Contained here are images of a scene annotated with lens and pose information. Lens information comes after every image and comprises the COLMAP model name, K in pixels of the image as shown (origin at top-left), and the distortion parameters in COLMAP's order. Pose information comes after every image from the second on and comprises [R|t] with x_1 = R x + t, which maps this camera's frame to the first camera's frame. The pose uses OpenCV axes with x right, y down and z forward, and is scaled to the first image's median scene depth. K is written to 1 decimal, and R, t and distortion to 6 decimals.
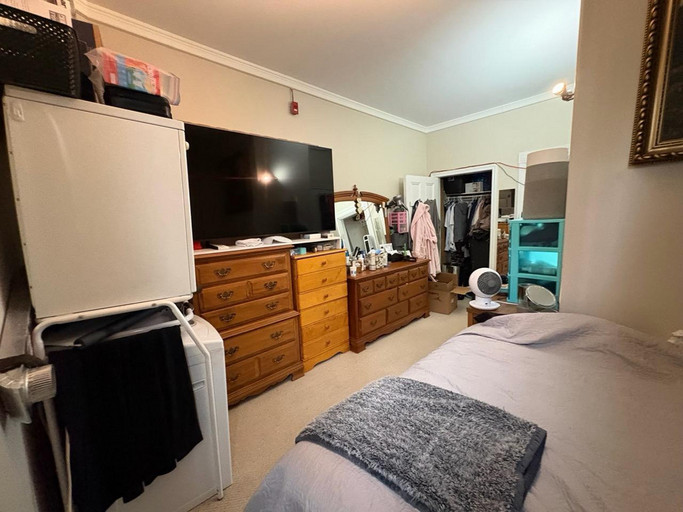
lens RADIAL K [[271.4, 0, 338.2], [0, 271.4, 252.2], [0, 0, 1]] dist [-0.002794, -0.000178]
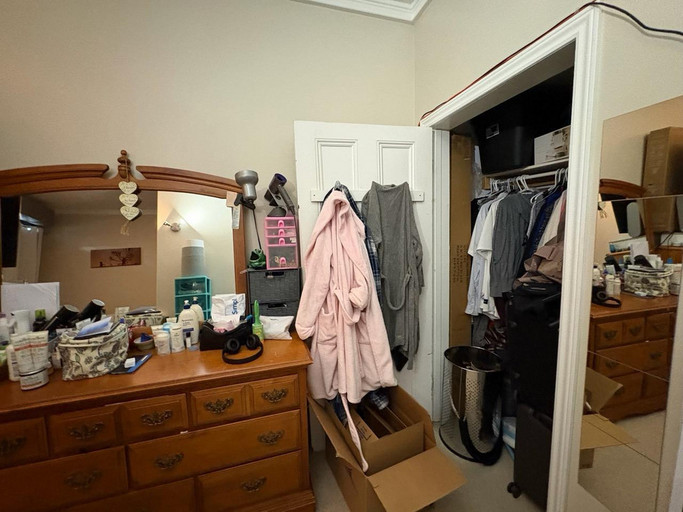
lens RADIAL K [[271.4, 0, 340.5], [0, 271.4, 255.0], [0, 0, 1]] dist [-0.002794, -0.000178]
pose [[0.897958, 0.065885, -0.435122, 0.539801], [-0.069049, 0.997577, 0.008553, -0.112980], [0.434631, 0.022365, 0.900331, 0.758918]]
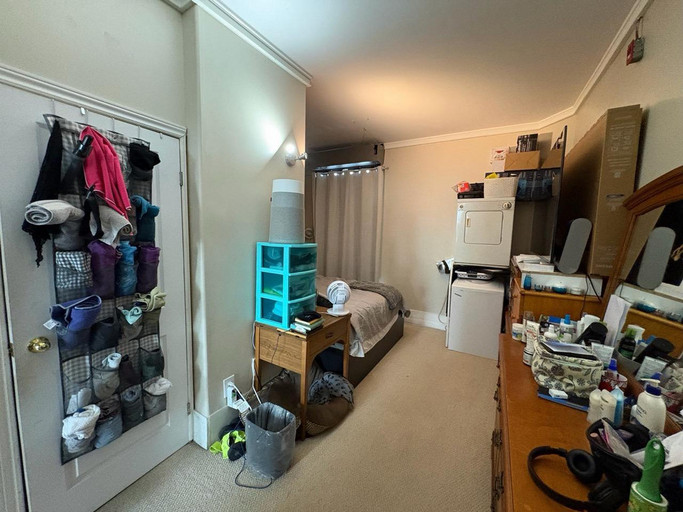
lens RADIAL K [[271.4, 0, 343.3], [0, 271.4, 254.8], [0, 0, 1]] dist [-0.002794, -0.000178]
pose [[-0.948880, 0.044792, -0.312442, 0.487569], [-0.027497, 0.974386, 0.223196, -0.175719], [0.314437, 0.220377, -0.923344, 1.127082]]
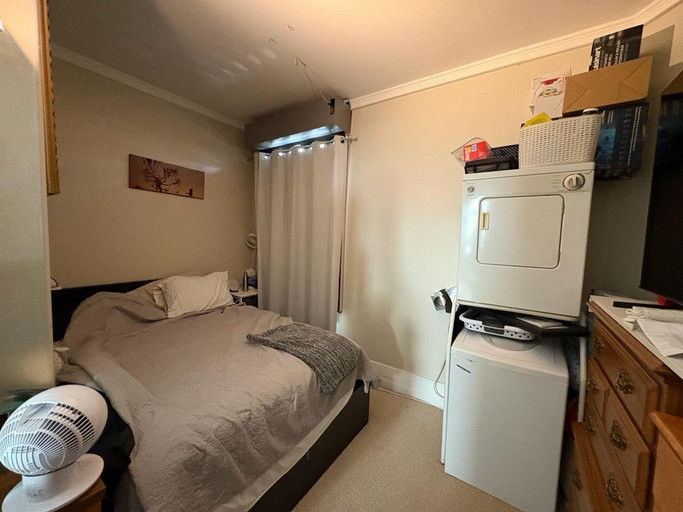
lens RADIAL K [[271.4, 0, 342.5], [0, 271.4, 256.4], [0, 0, 1]] dist [-0.002794, -0.000178]
pose [[-0.969311, 0.026676, -0.244386, 0.129236], [-0.023774, 0.979265, 0.201186, -0.115354], [0.244685, 0.200821, -0.948578, 0.761901]]
